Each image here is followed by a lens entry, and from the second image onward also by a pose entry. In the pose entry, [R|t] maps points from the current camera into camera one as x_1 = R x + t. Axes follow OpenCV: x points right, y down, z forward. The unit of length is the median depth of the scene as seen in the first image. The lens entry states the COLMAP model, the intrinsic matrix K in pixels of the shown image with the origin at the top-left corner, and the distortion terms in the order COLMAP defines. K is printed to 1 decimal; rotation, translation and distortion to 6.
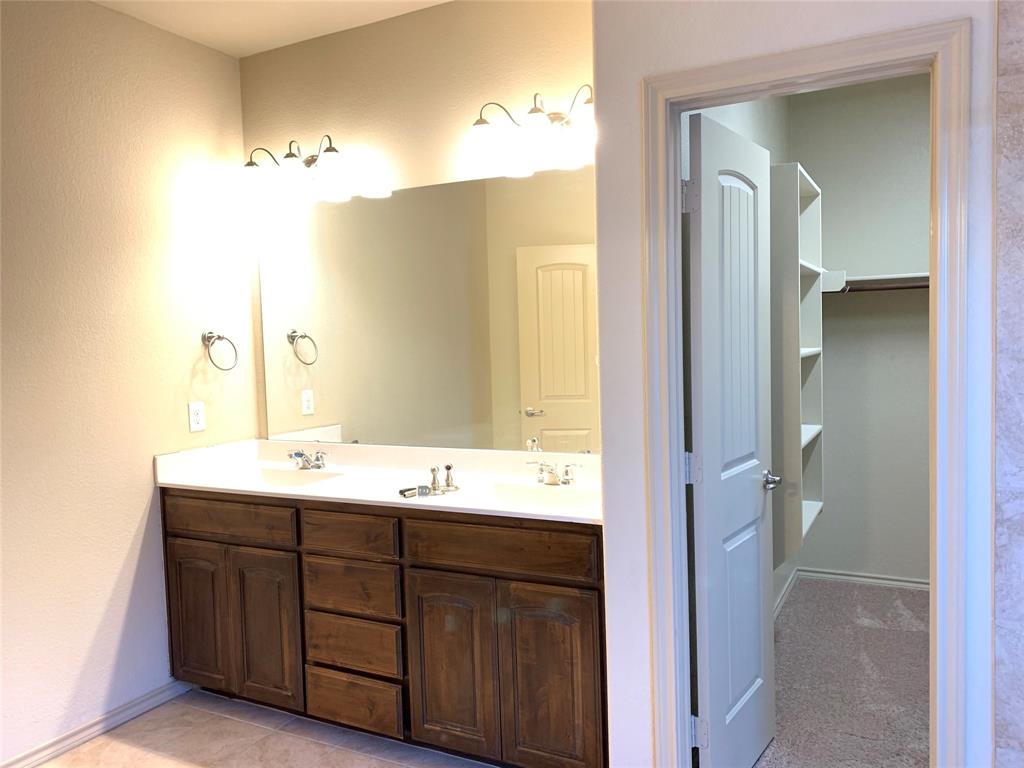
lens RADIAL K [[784.4, 0, 512.0], [0, 784.4, 384.0], [0, 0, 1]] dist [0.007522, 0.007382]
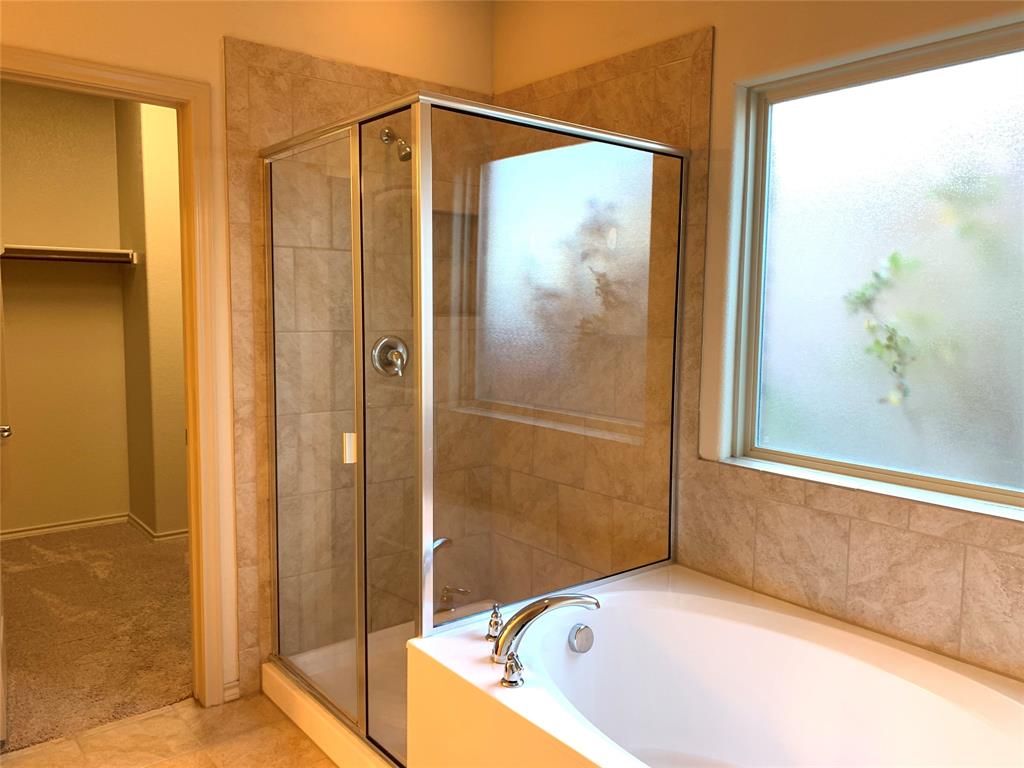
lens RADIAL K [[778.4, 0, 512.0], [0, 778.4, 384.0], [0, 0, 1]] dist [0.007714, -0.000276]
pose [[0.391553, -0.056176, 0.918439, -0.561615], [0.030057, 0.998383, 0.048251, 0.044941], [-0.919664, 0.008712, 0.392609, -0.094042]]
